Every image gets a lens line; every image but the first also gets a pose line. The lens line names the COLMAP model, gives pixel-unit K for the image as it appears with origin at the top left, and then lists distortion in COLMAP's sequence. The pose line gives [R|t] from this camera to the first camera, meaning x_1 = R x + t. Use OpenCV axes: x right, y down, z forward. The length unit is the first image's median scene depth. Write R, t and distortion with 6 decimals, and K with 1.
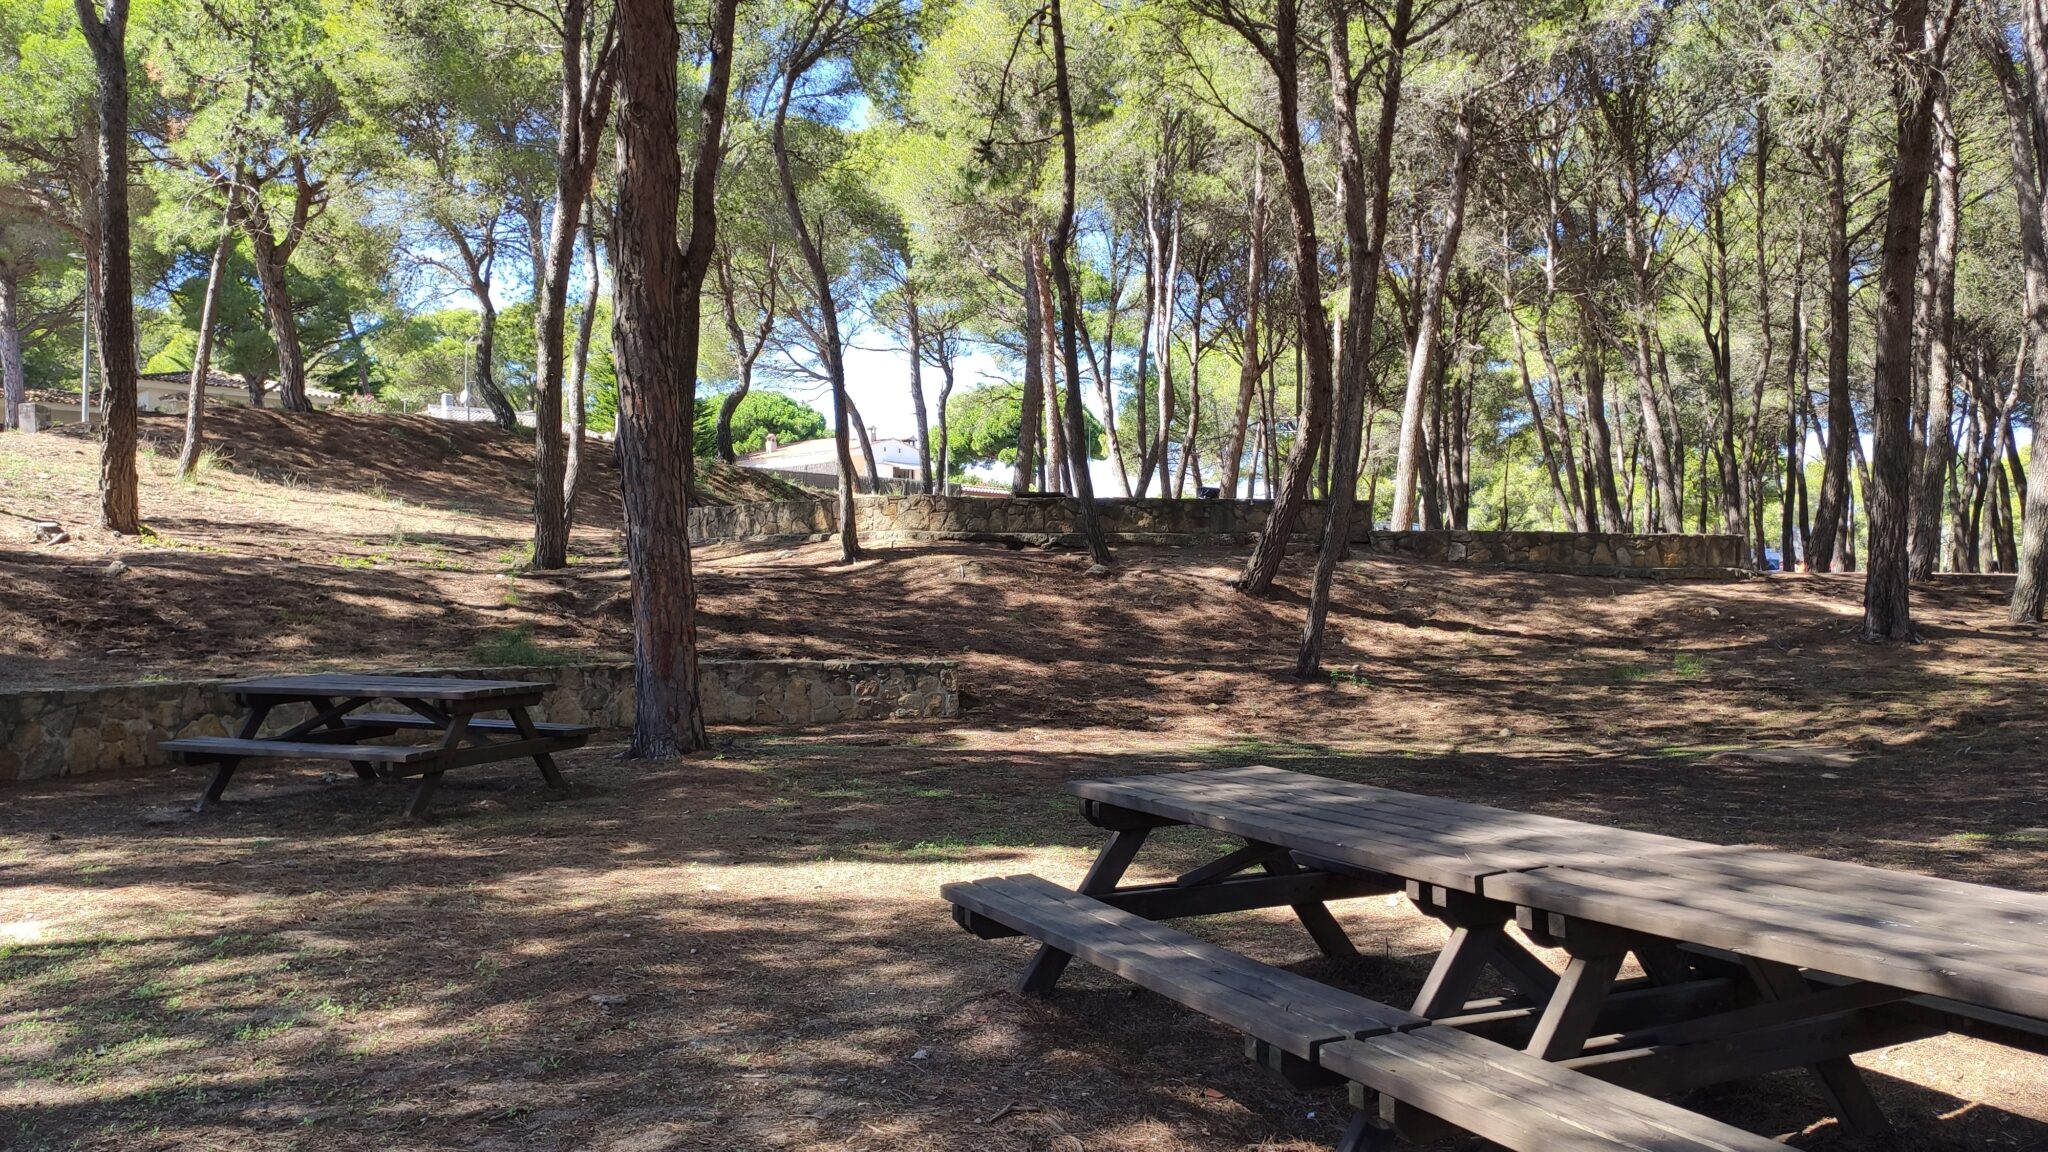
lens RADIAL K [[1508.5, 0, 1021.5], [0, 1508.5, 570.5], [0, 0, 1]] dist [0.021630, -0.038642]
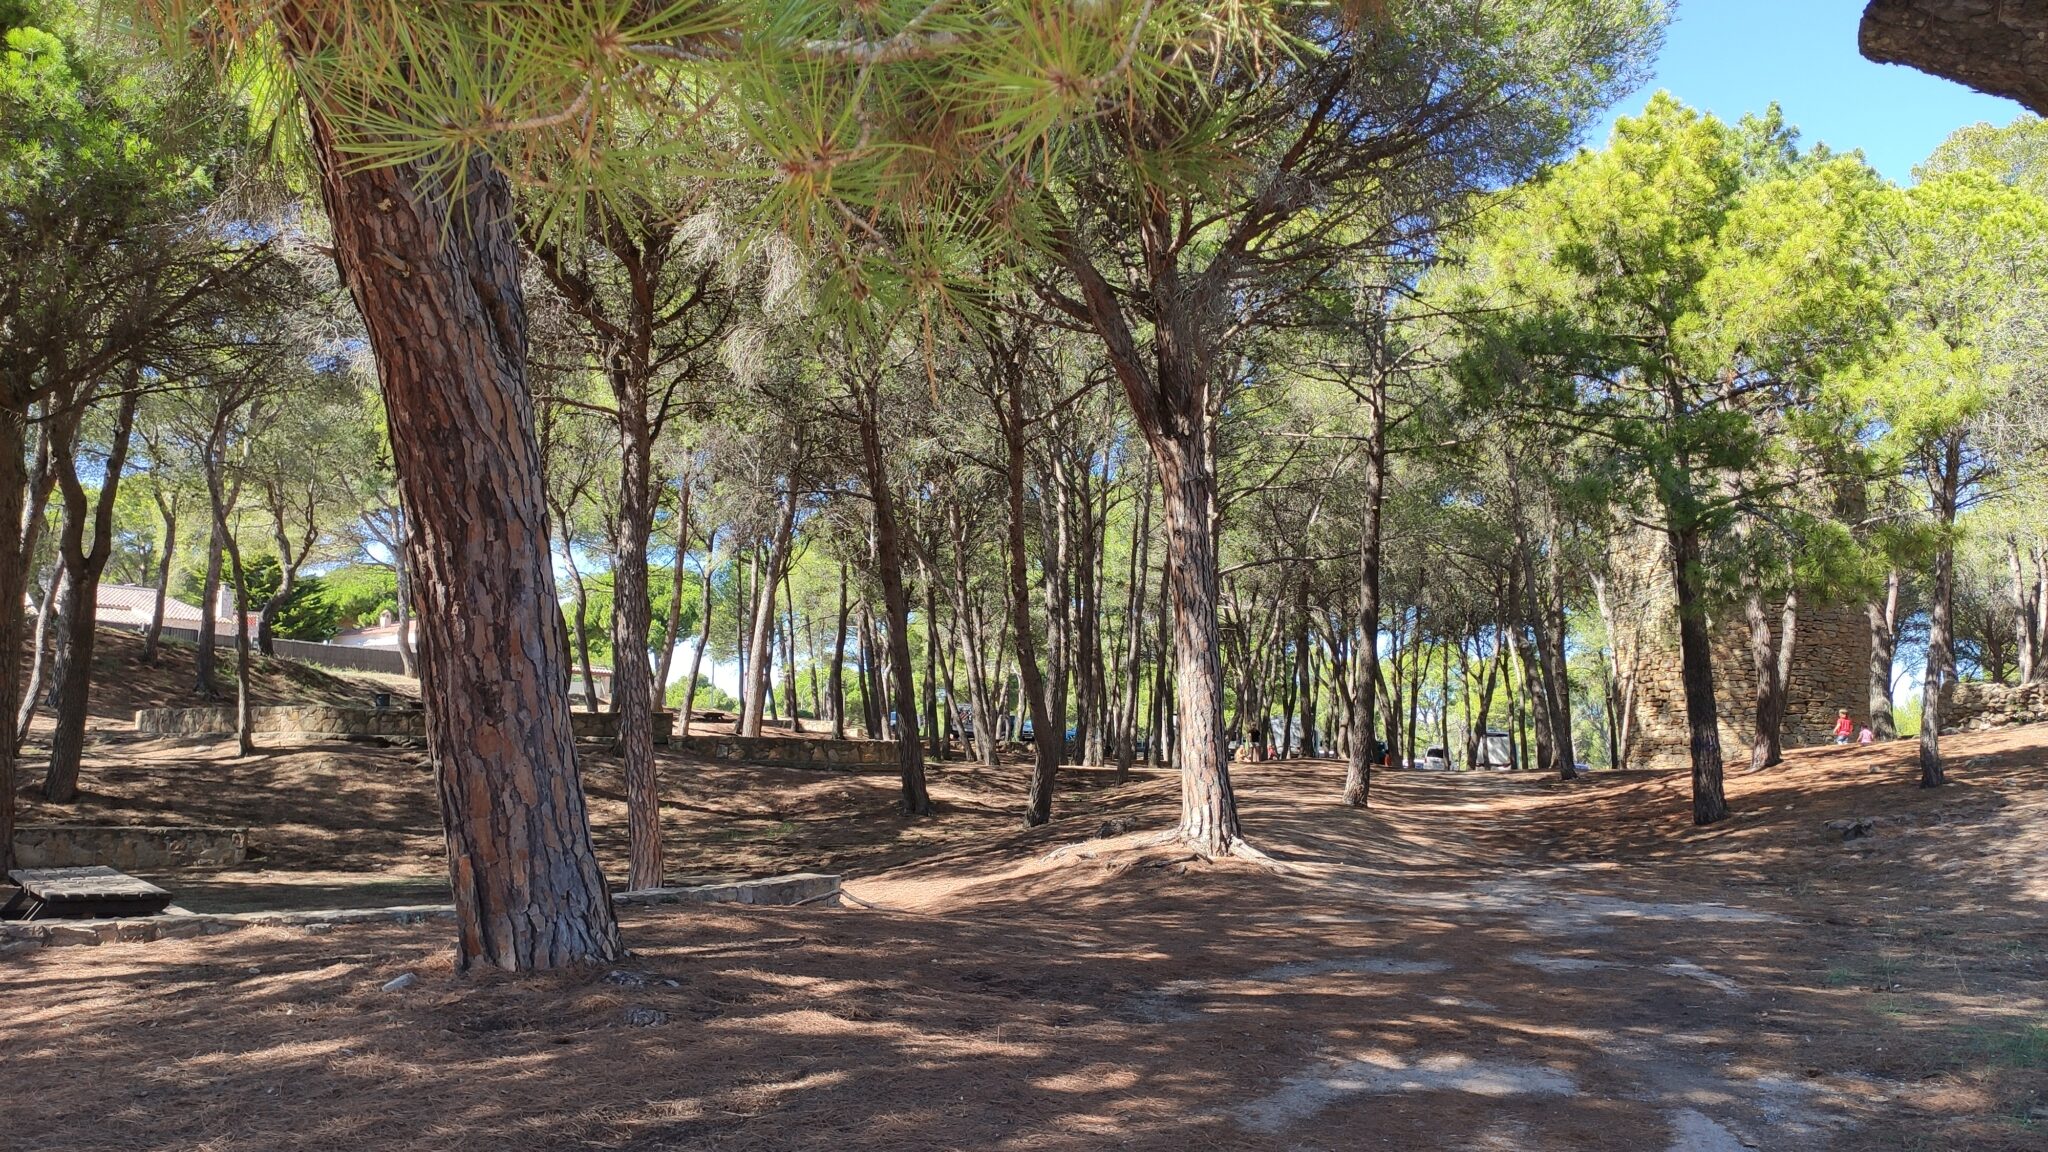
lens RADIAL K [[1508.5, 0, 1021.2], [0, 1508.5, 572.7], [0, 0, 1]] dist [0.021630, -0.038642]
pose [[0.981893, 0.032368, 0.186652, 0.303527], [-0.011972, 0.993928, -0.109381, -0.028691], [-0.189059, 0.105166, 0.976318, -0.484110]]
